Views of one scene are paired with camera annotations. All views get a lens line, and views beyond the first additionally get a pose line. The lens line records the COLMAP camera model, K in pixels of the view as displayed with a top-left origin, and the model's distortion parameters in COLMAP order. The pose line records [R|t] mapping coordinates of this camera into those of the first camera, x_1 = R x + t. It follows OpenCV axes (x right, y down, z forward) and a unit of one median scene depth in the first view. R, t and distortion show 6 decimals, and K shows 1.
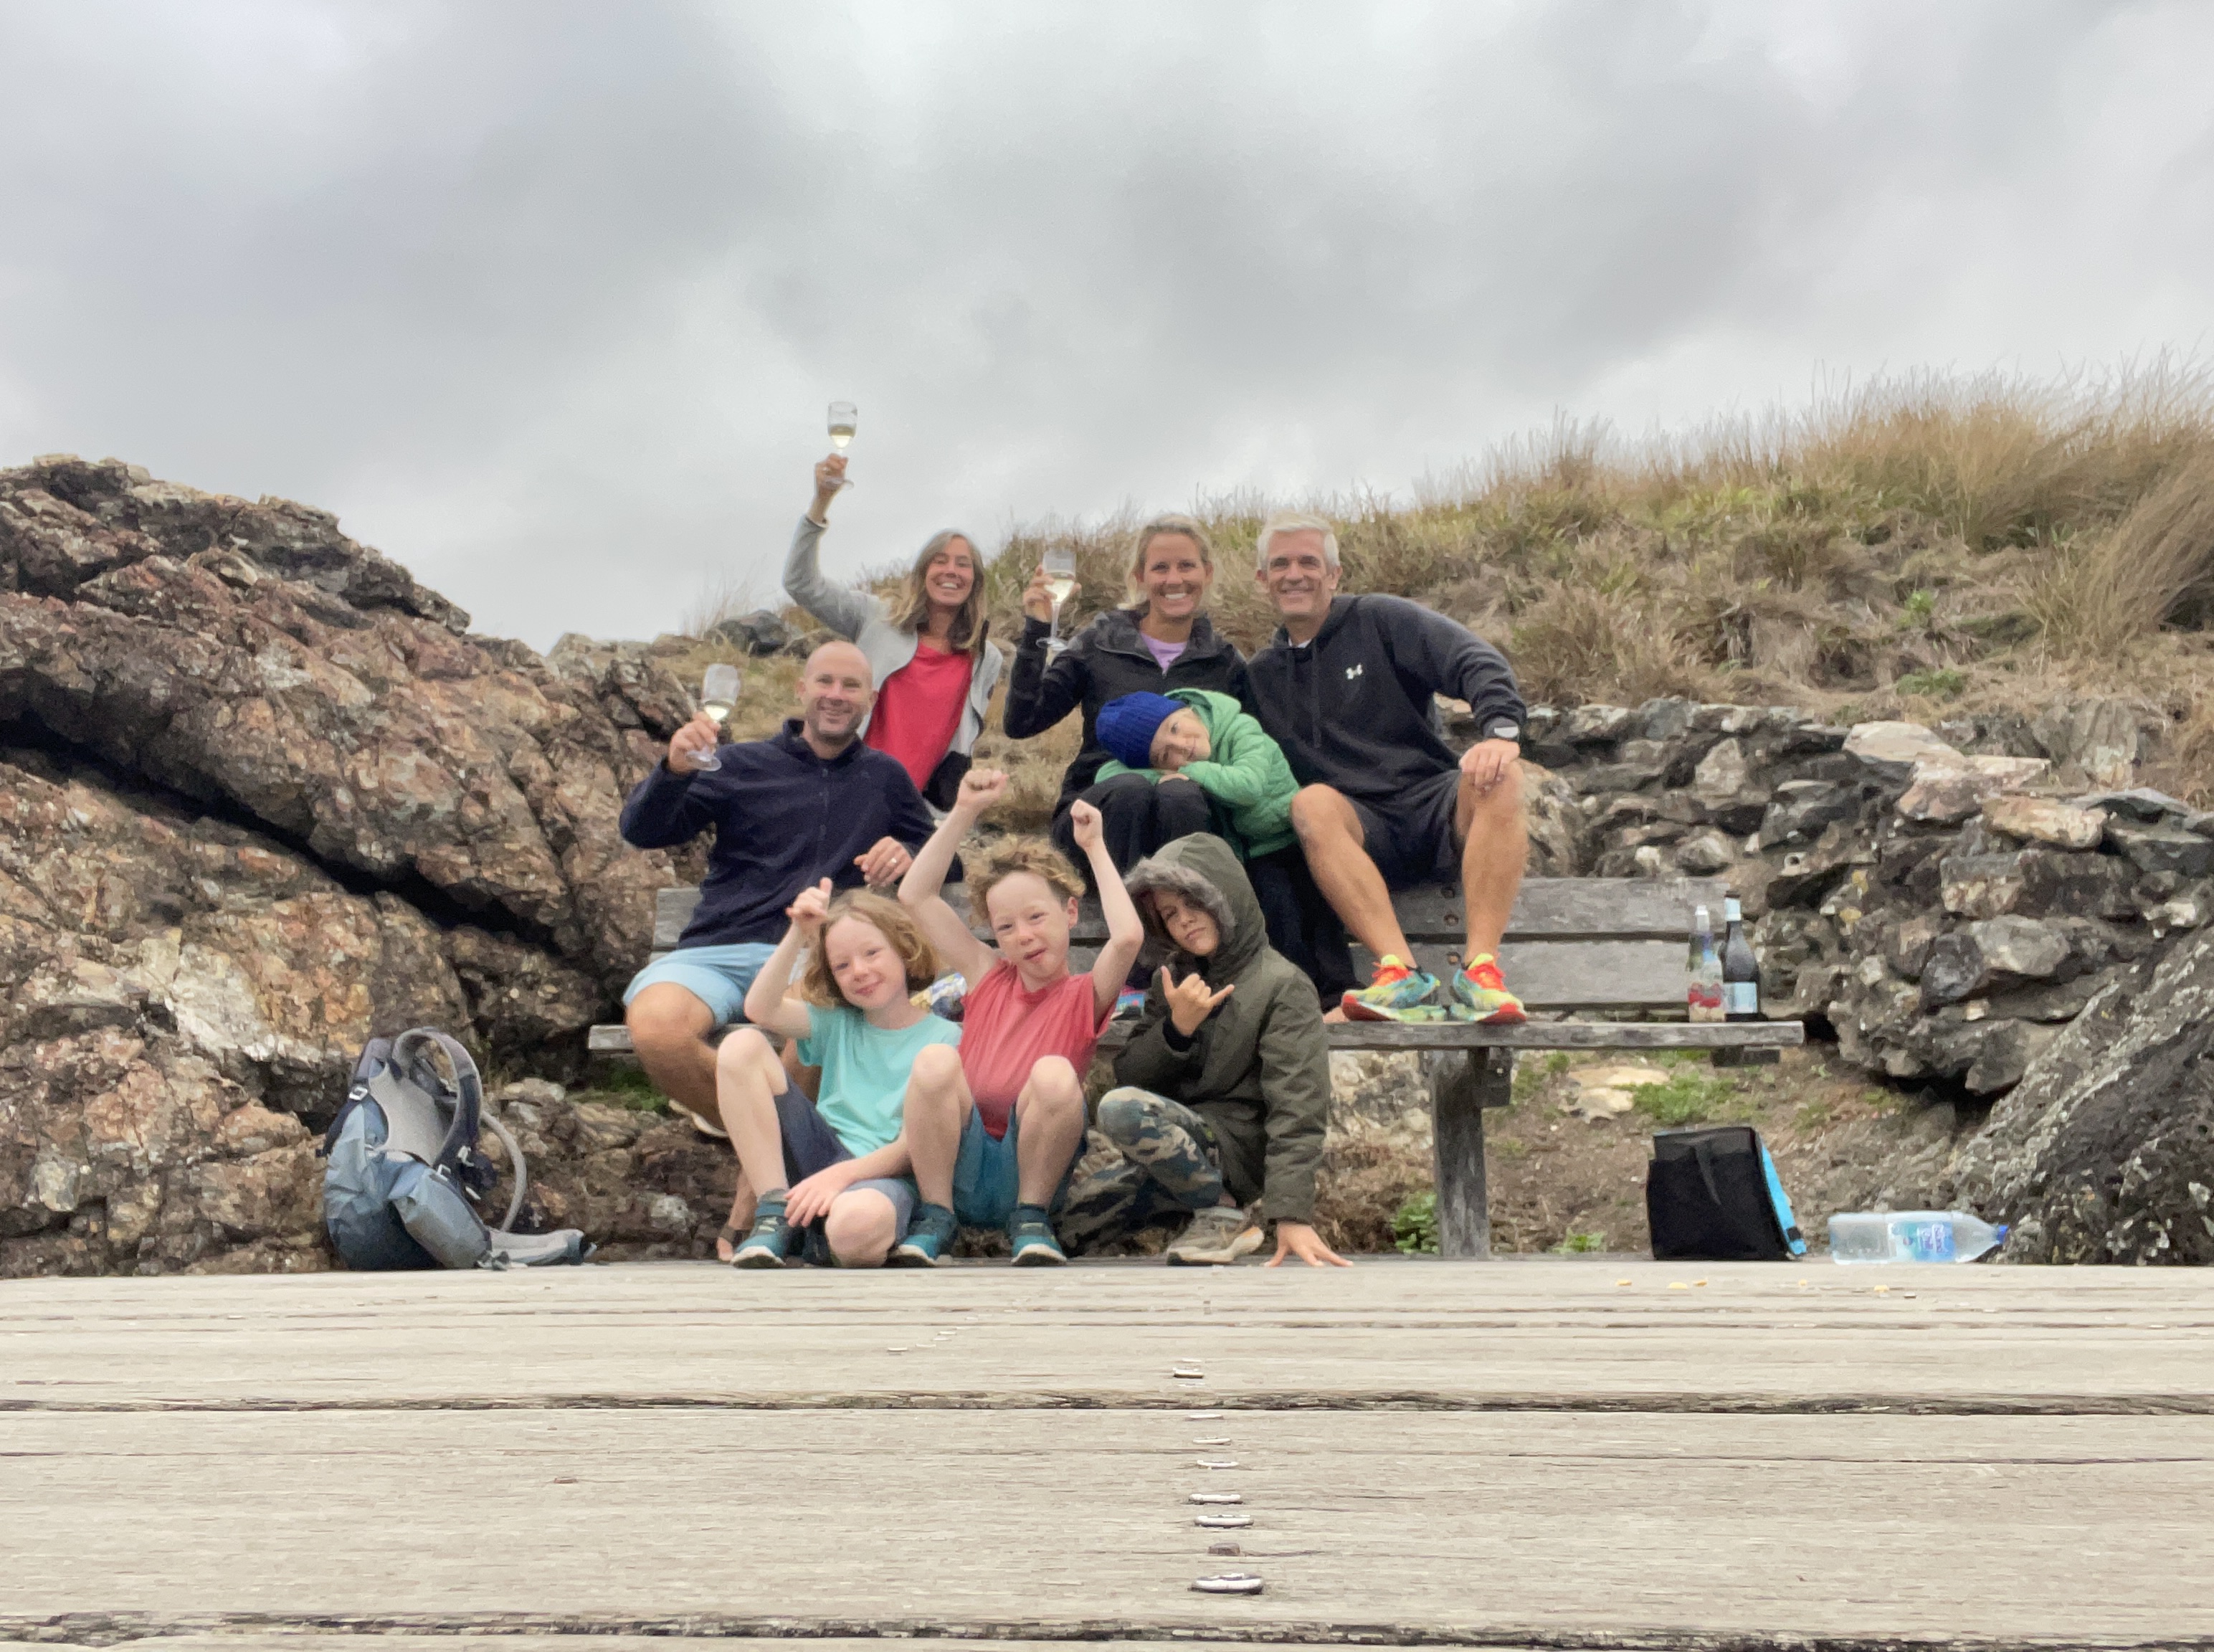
lens RADIAL K [[1933.0, 0, 1107.3], [0, 1933.0, 826.2], [0, 0, 1]] dist [0.000863, 0.002587]
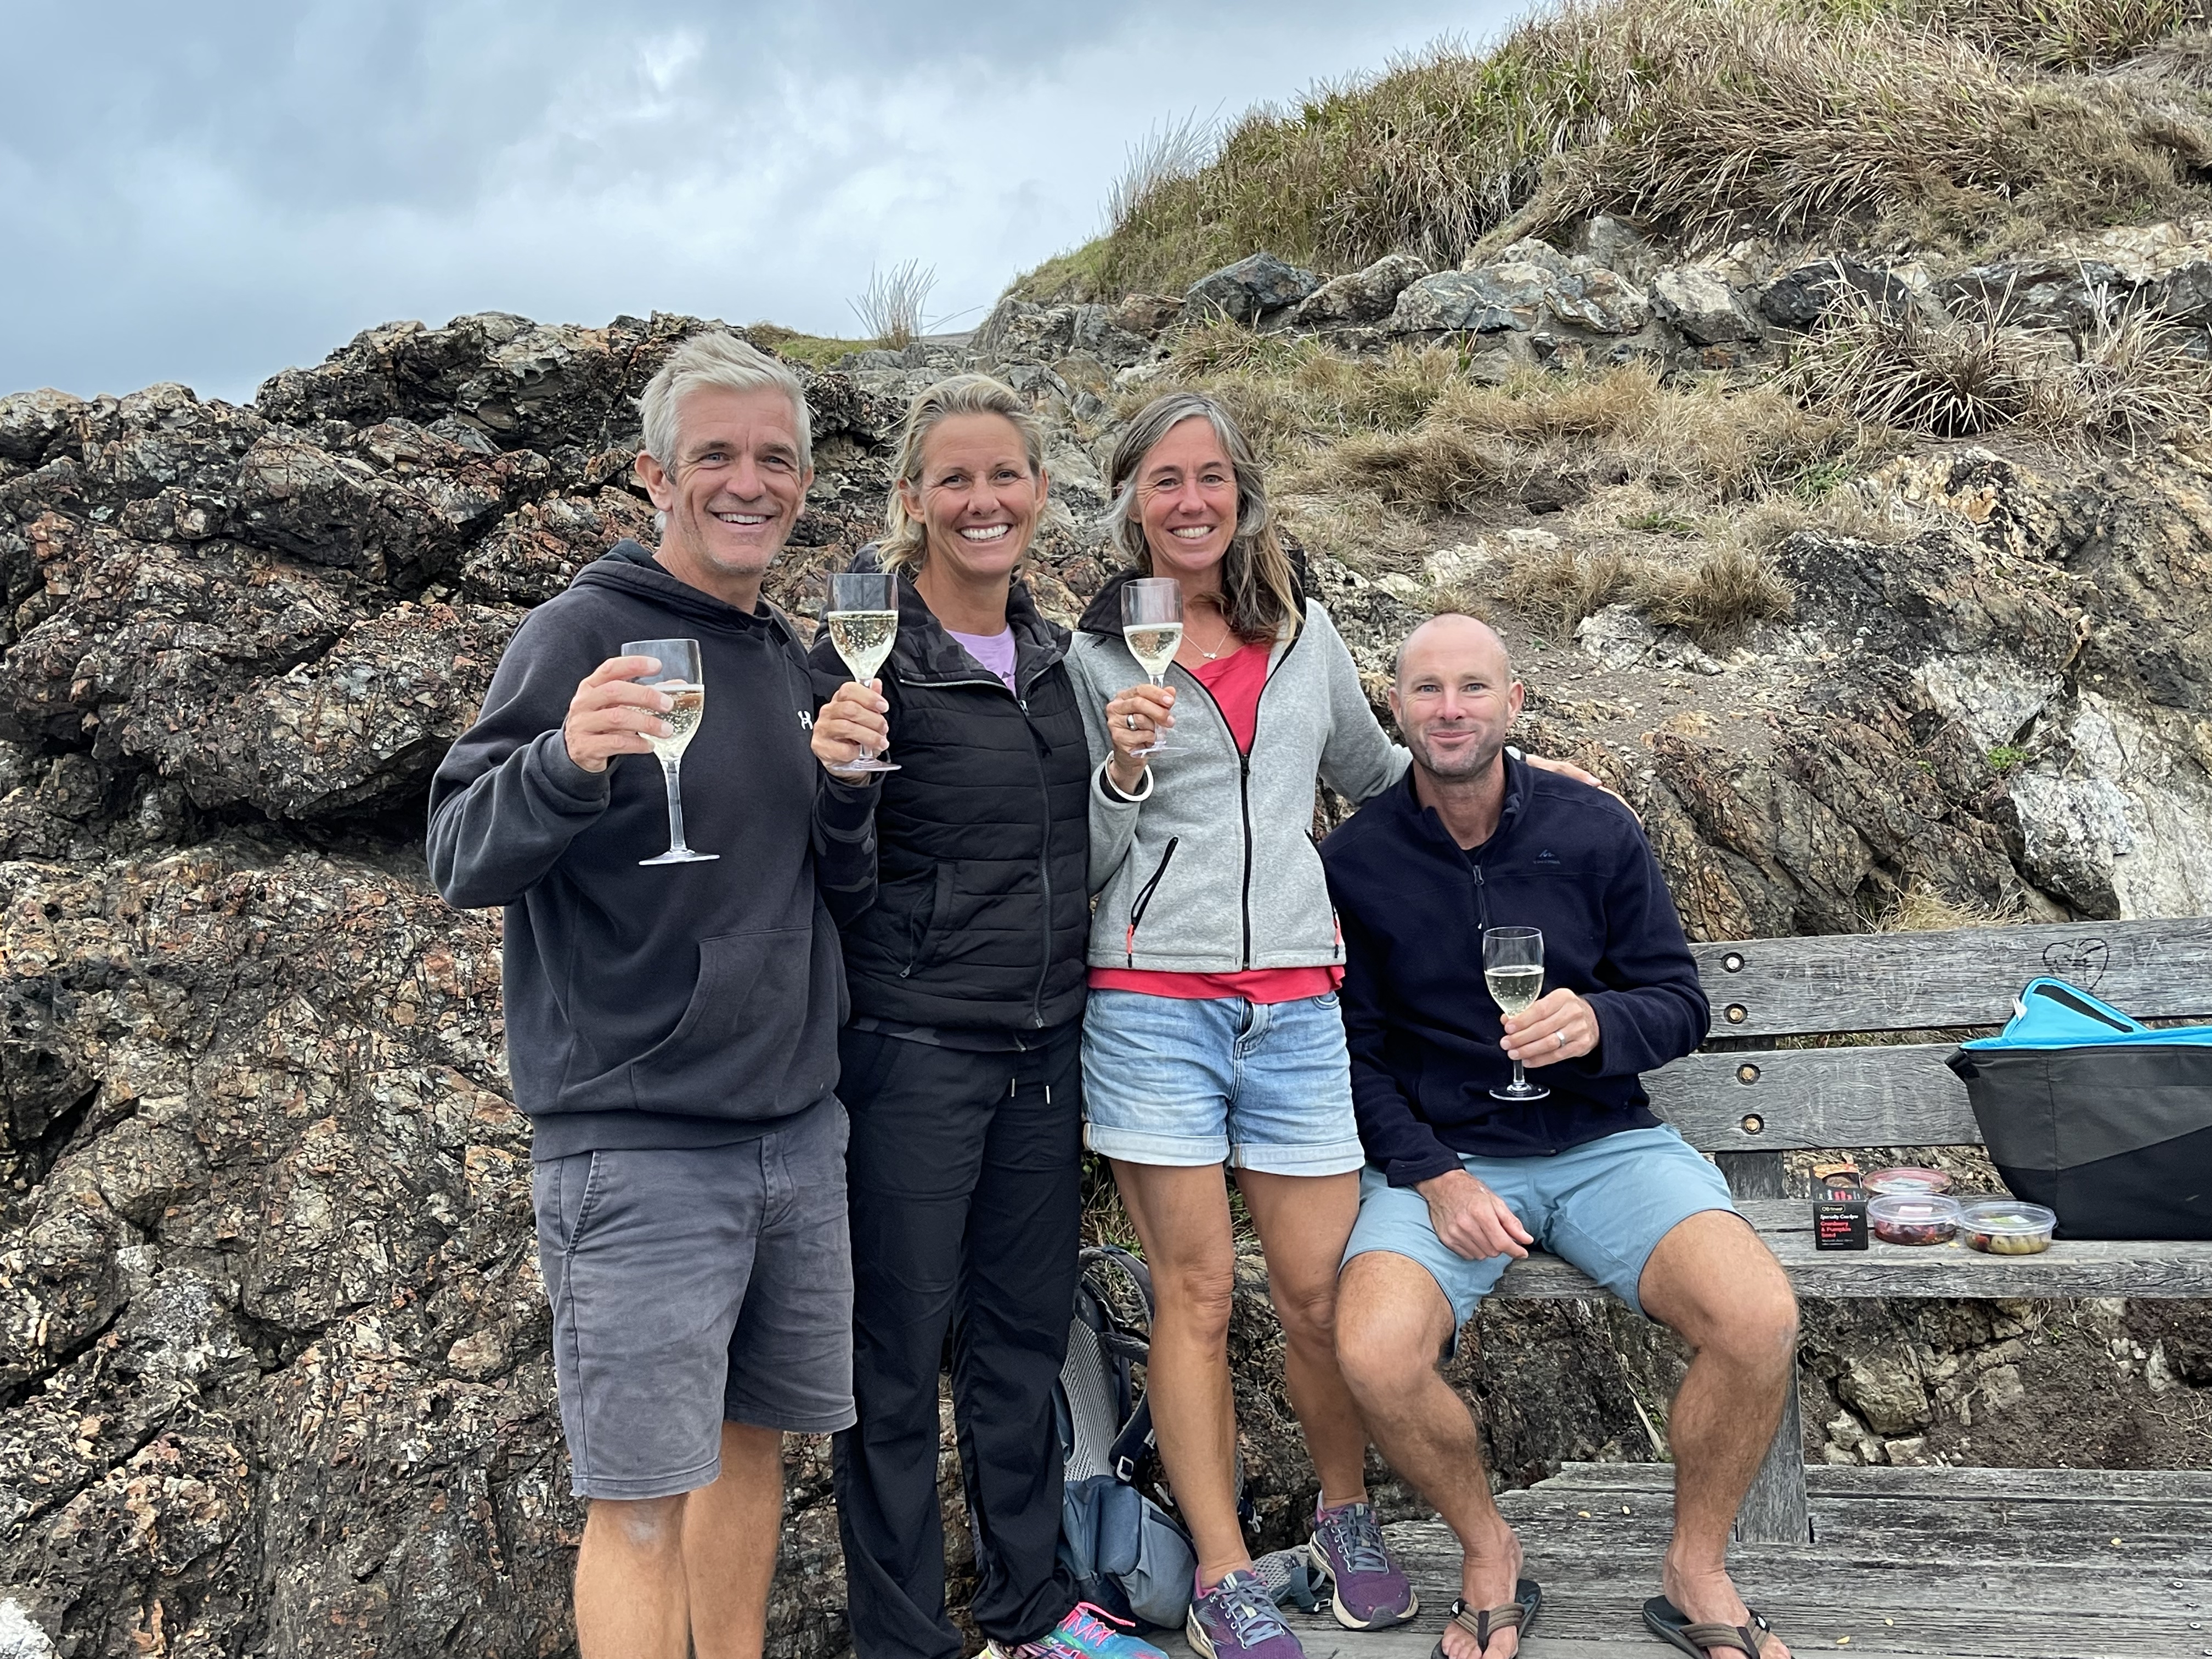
lens RADIAL K [[2058.9, 0, 1105.6], [0, 2058.9, 829.8], [0, 0, 1]] dist [0.004208, 0.000000]
pose [[0.974047, -0.064203, -0.217049, -0.133361], [0.120424, 0.958940, 0.256773, -0.198289], [0.191651, -0.276247, 0.941784, 0.286698]]
